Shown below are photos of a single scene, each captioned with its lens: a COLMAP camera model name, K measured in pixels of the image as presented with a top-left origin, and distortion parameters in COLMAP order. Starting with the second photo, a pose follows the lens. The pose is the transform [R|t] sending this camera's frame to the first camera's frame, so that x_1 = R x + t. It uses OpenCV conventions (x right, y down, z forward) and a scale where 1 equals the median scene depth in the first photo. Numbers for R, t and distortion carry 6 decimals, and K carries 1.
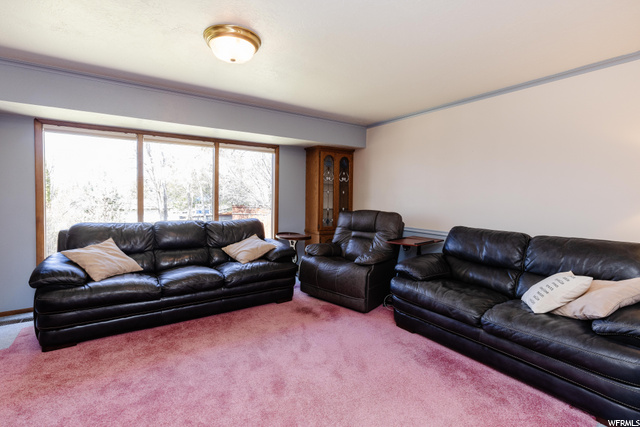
lens RADIAL K [[298.8, 0, 318.2], [0, 298.8, 210.8], [0, 0, 1]] dist [-0.000734, 0.000044]
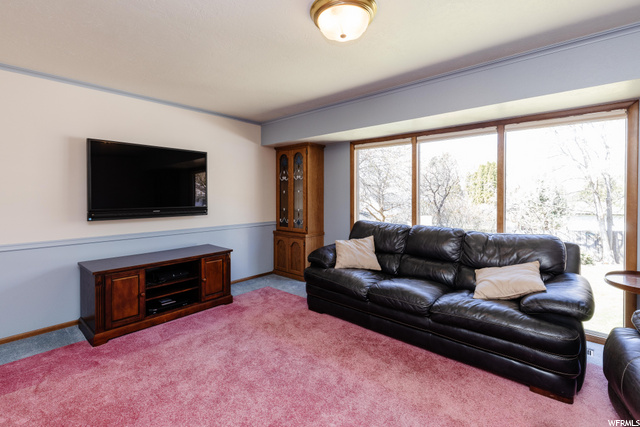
lens RADIAL K [[298.8, 0, 295.5], [0, 298.8, 197.3], [0, 0, 1]] dist [-0.000734, 0.000044]
pose [[0.218373, -0.001789, -0.975864, 0.334033], [-0.046851, 0.998826, -0.012315, -0.025181], [0.974740, 0.048409, 0.218032, 0.459213]]
